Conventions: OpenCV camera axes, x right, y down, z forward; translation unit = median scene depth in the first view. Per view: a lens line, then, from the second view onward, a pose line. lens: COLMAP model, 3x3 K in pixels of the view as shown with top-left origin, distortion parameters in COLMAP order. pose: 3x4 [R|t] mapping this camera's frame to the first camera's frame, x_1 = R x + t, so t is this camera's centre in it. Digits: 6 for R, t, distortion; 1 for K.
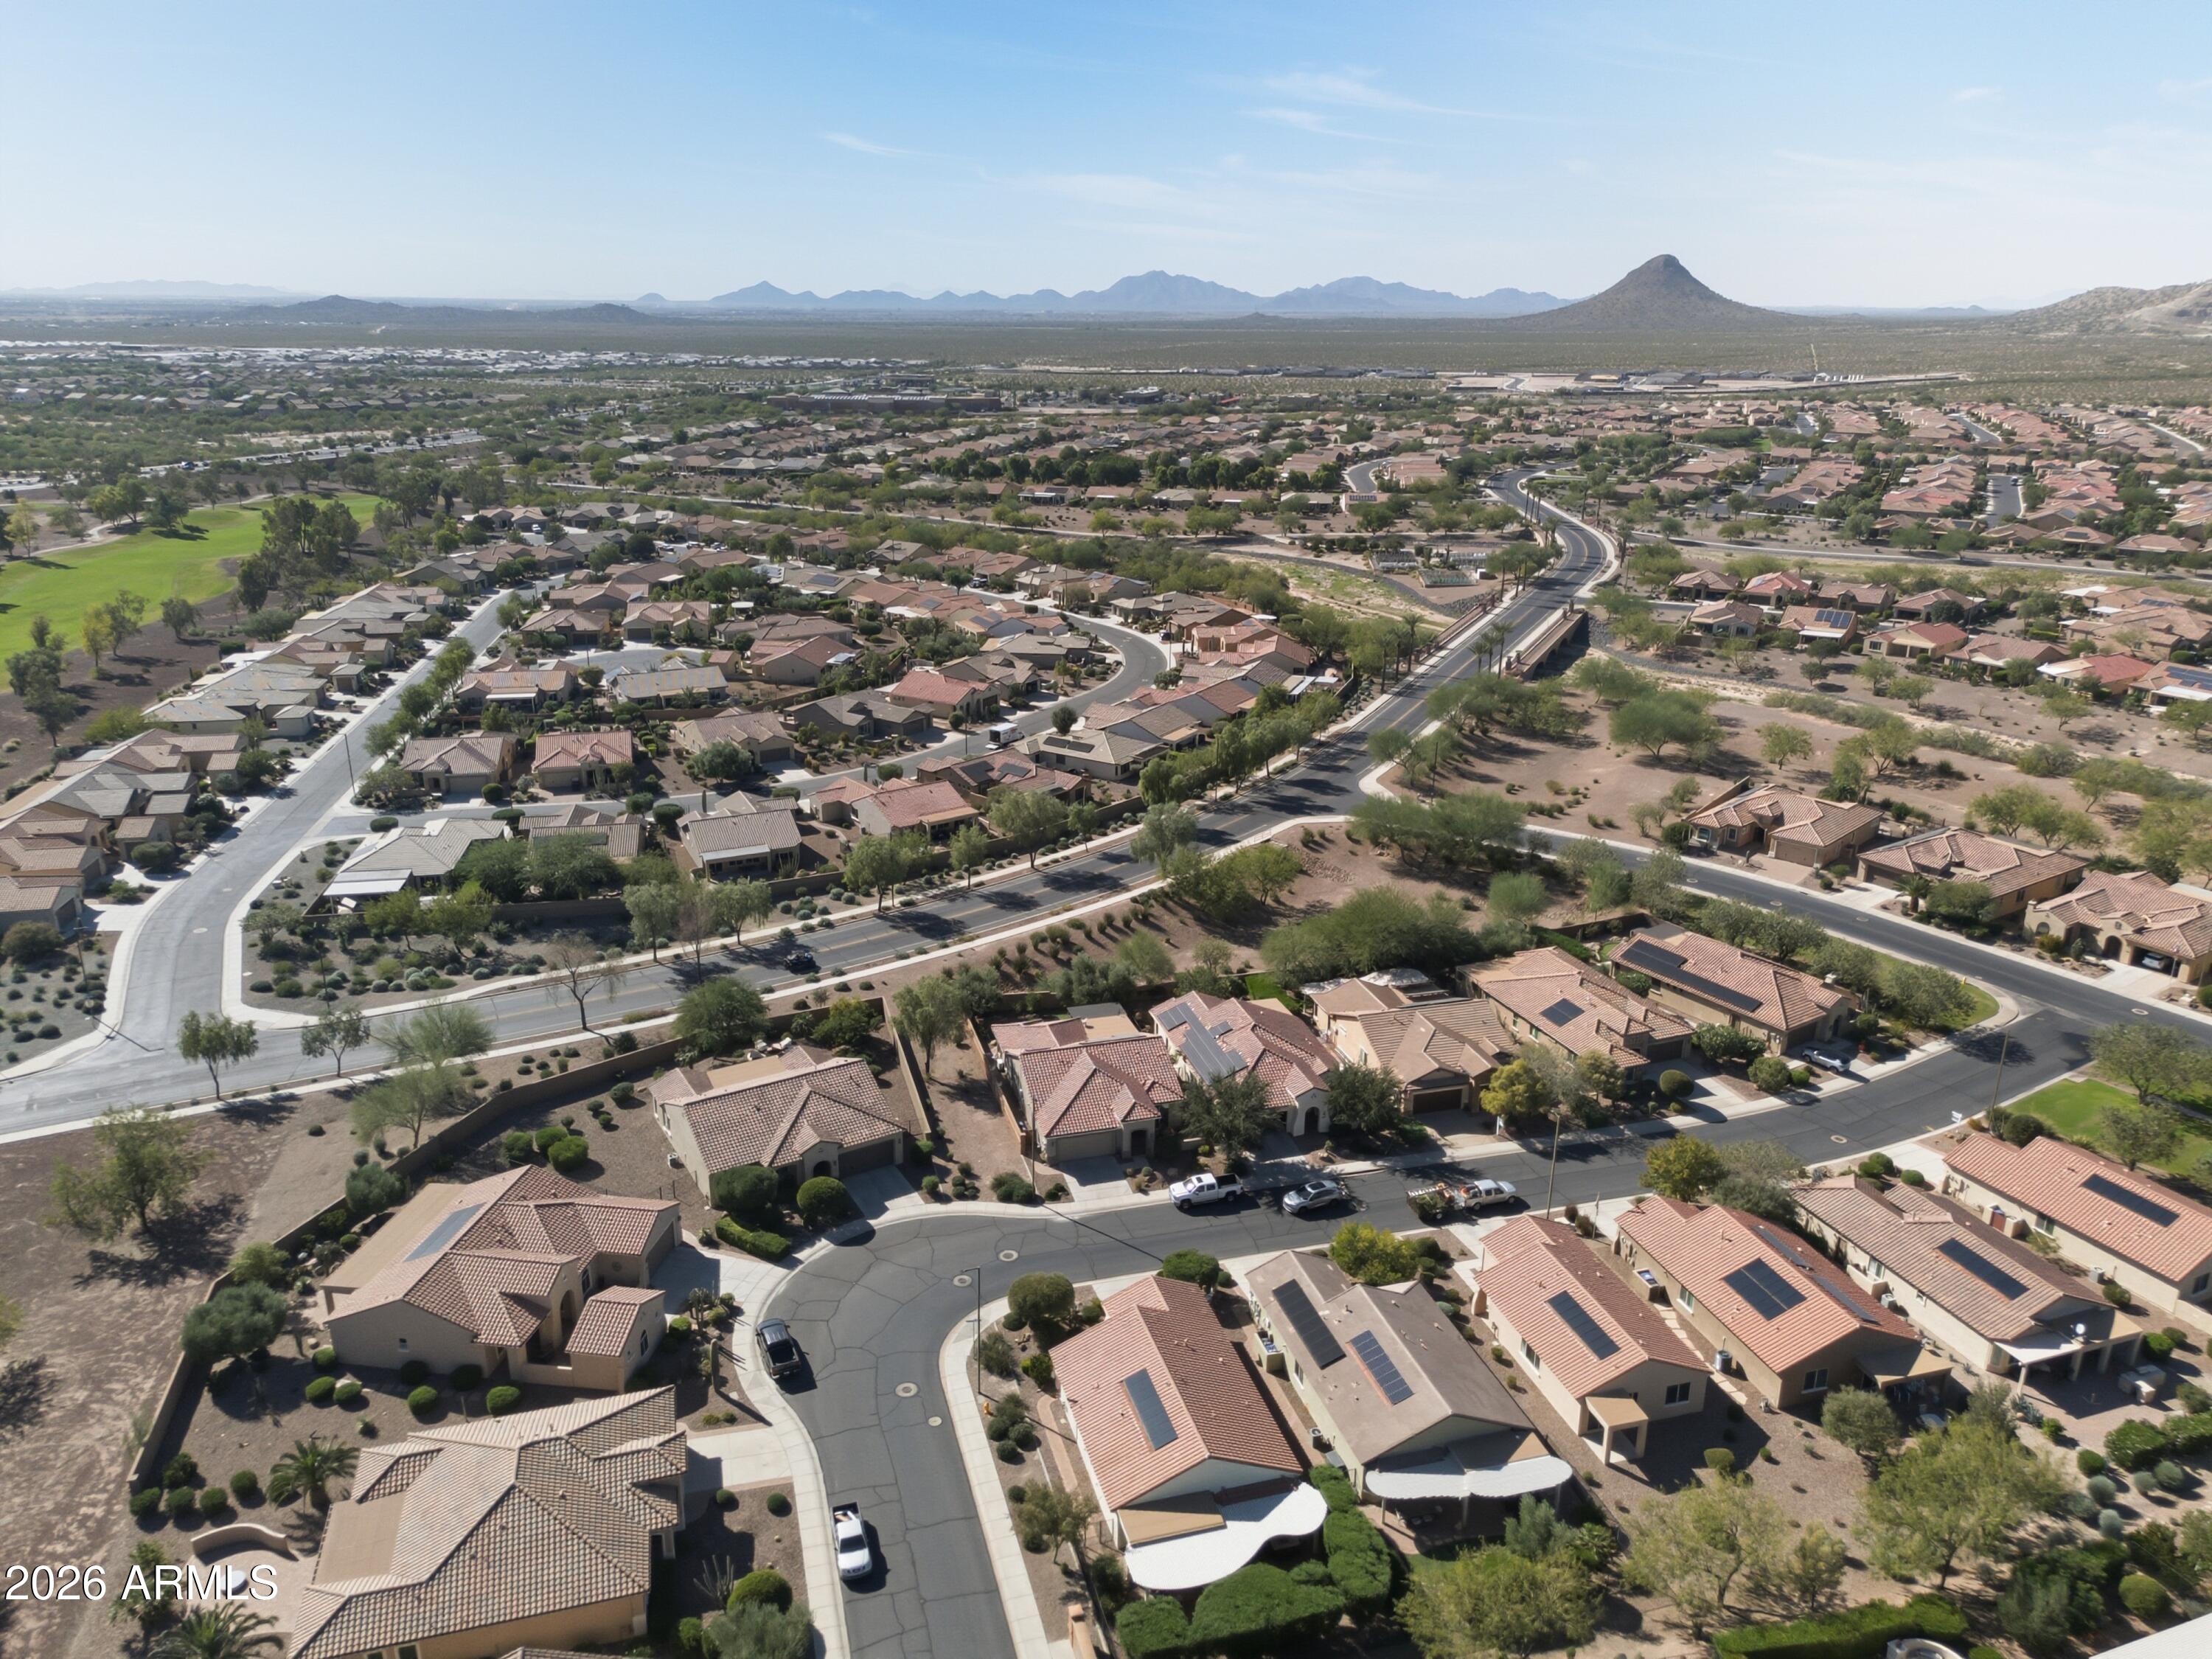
lens RADIAL K [[1566.3, 0, 1106.0], [0, 1566.3, 829.5], [0, 0, 1]] dist [0.078288, -0.087917]
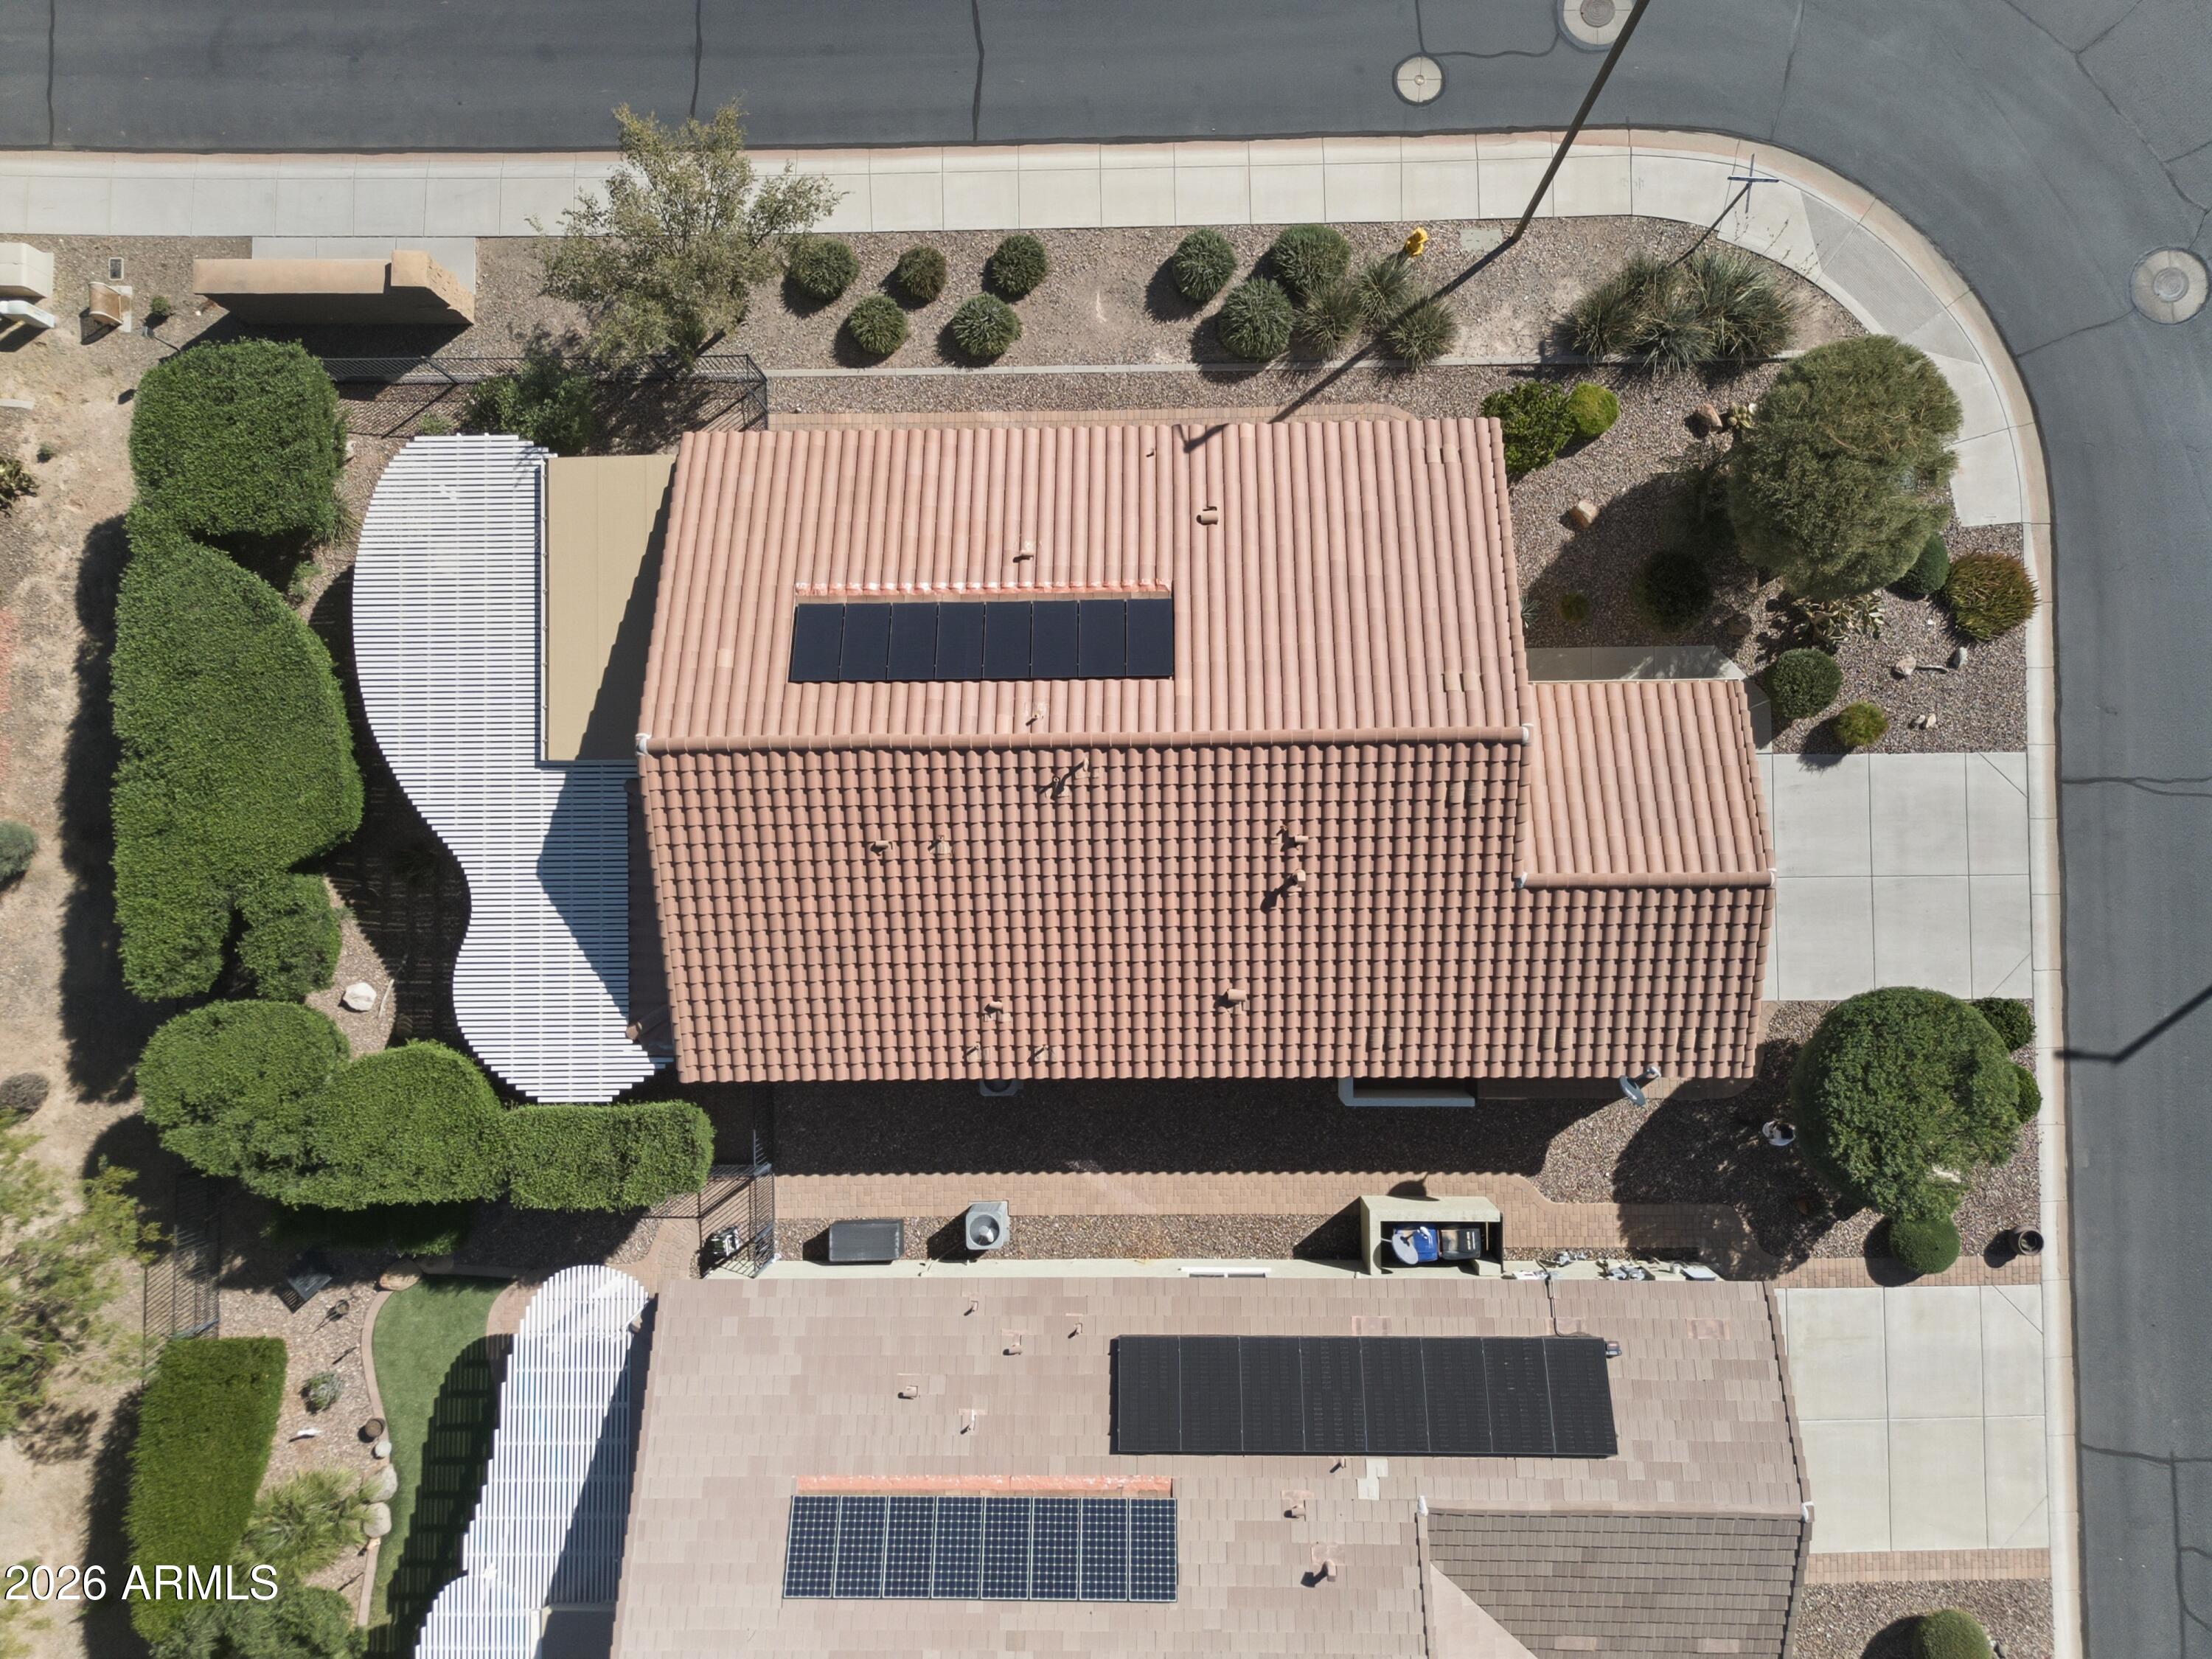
lens RADIAL K [[1566.3, 0, 1106.0], [0, 1566.3, 829.5], [0, 0, 1]] dist [0.078288, -0.087917]
pose [[-0.263471, 0.964347, -0.024848, 0.052835], [-0.270274, -0.049066, 0.961532, 0.075363], [0.926032, 0.260052, 0.273565, 0.820521]]
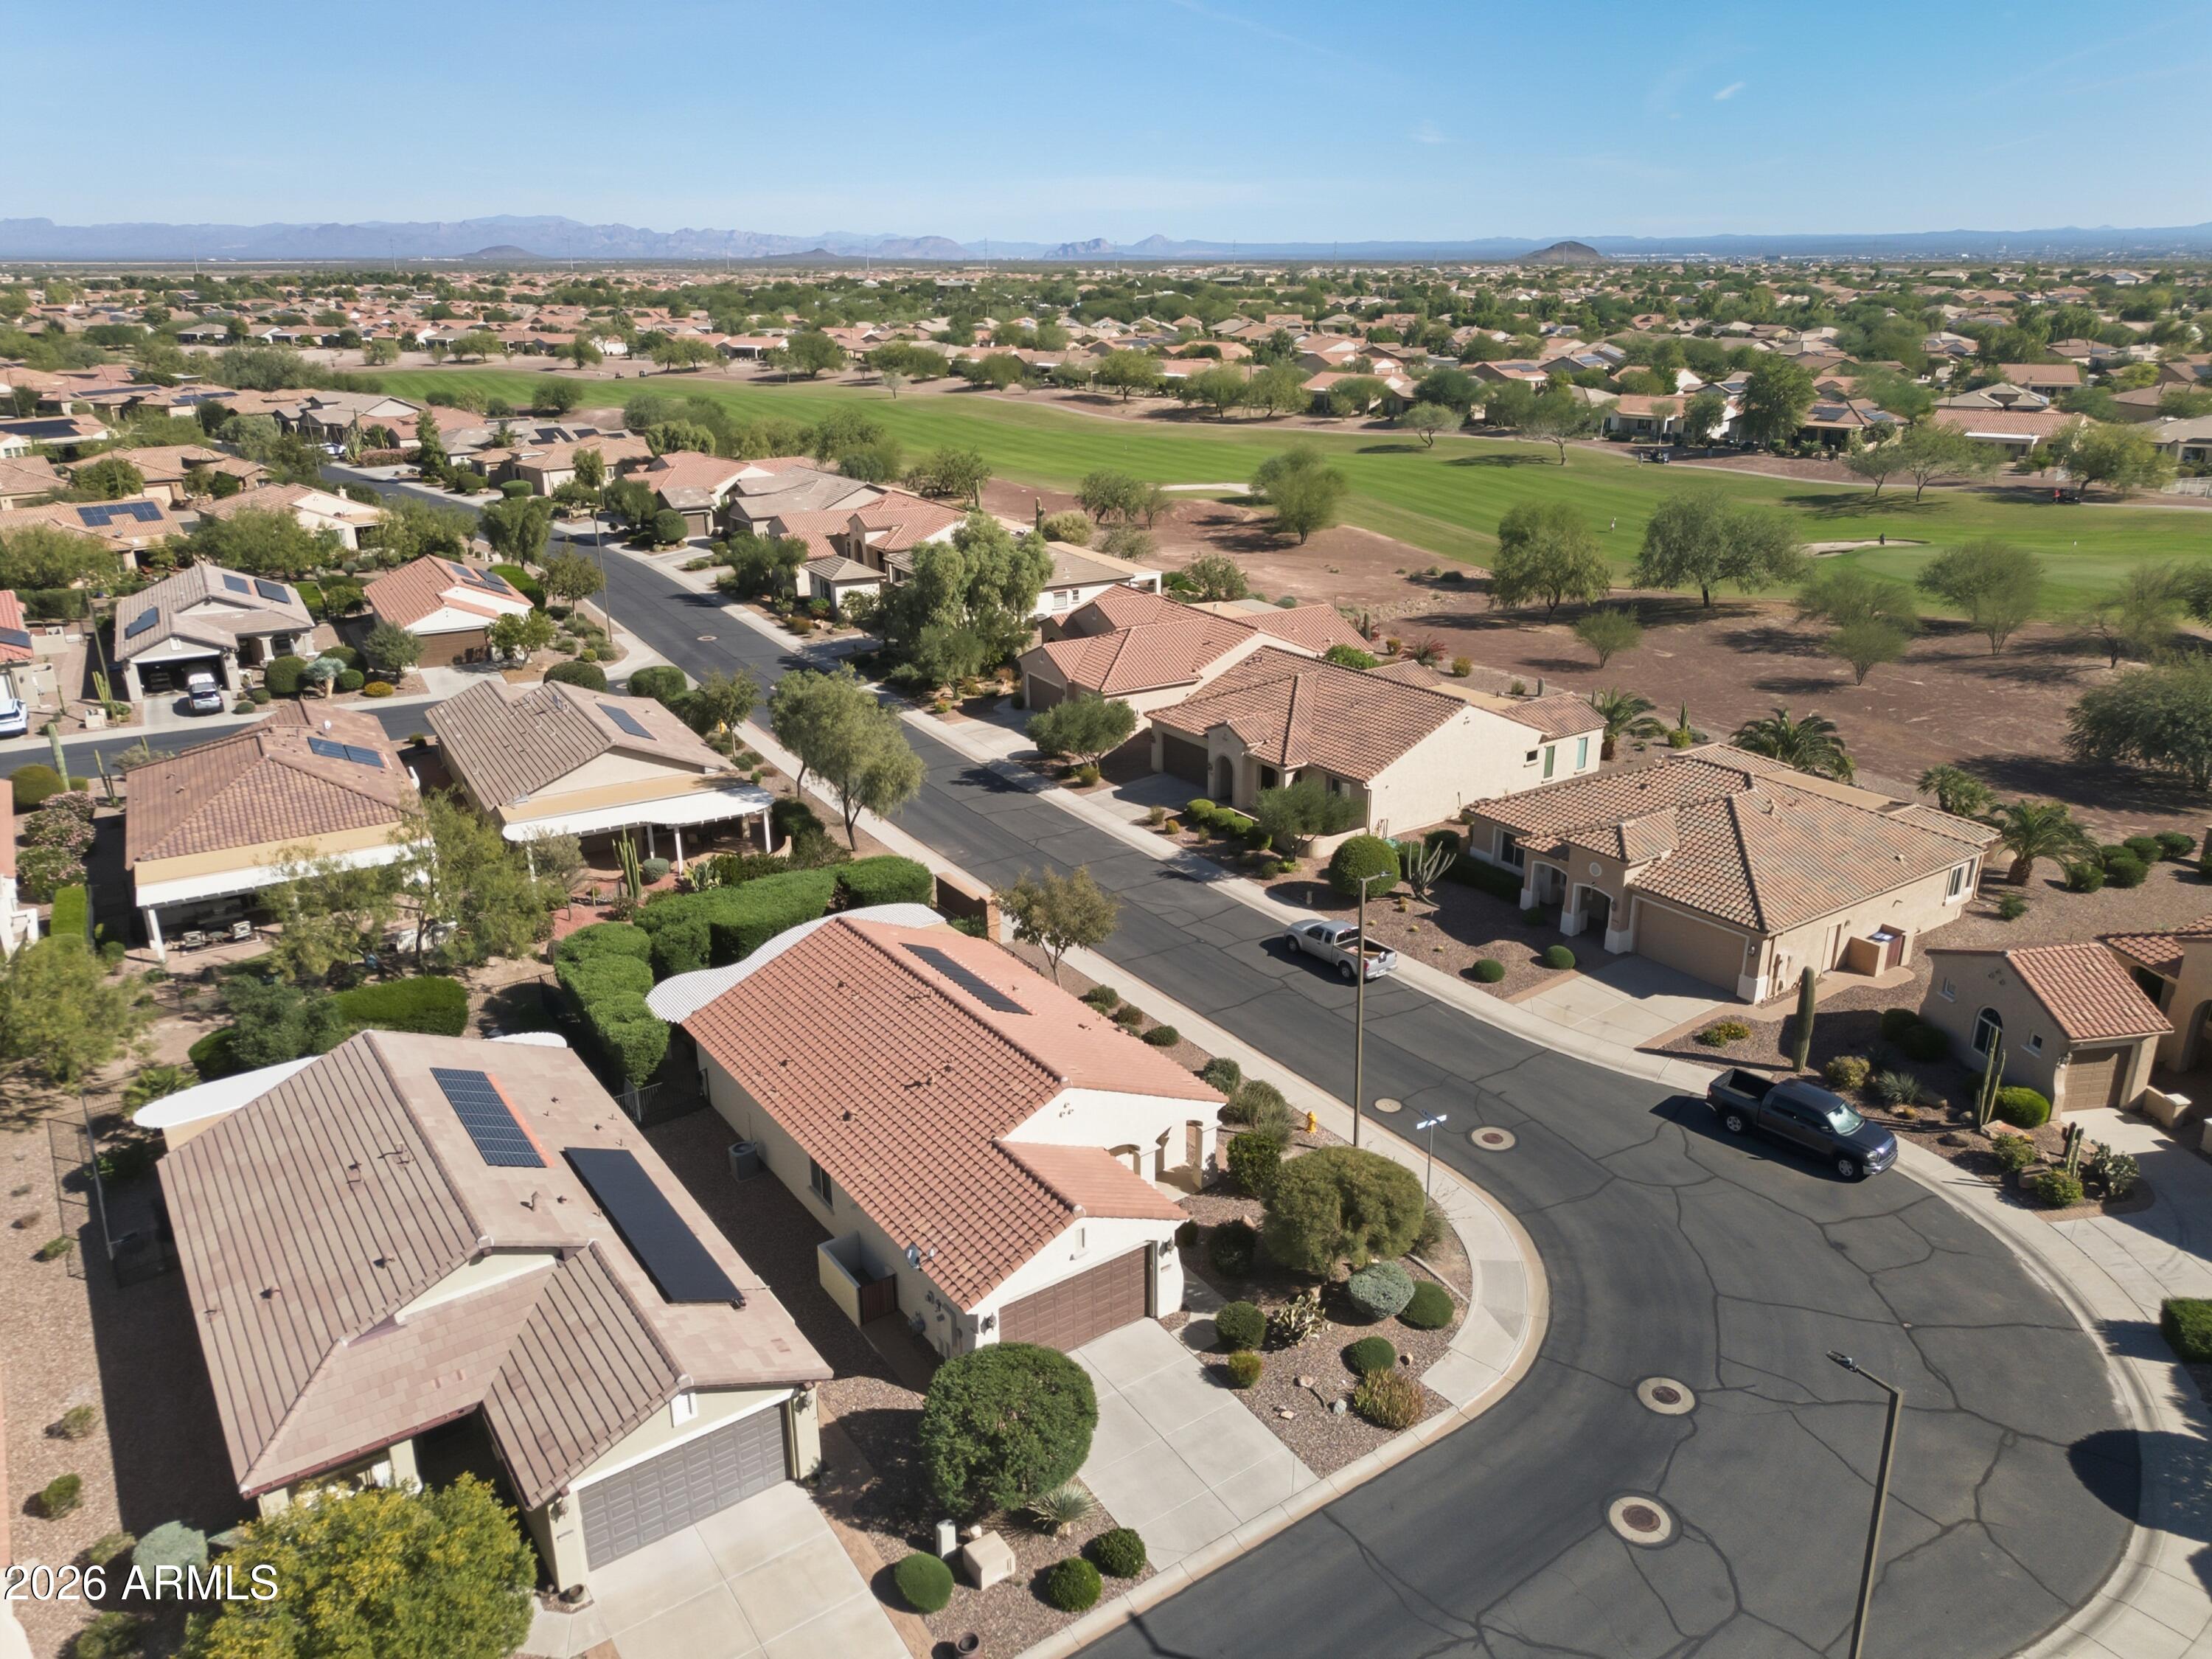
lens RADIAL K [[1566.3, 0, 1106.0], [0, 1566.3, 829.5], [0, 0, 1]] dist [0.078288, -0.087917]
pose [[-0.946080, 0.111218, -0.304243, 0.121367], [-0.101928, 0.789300, 0.605489, -0.009590], [0.307480, 0.603852, -0.735404, 1.194137]]
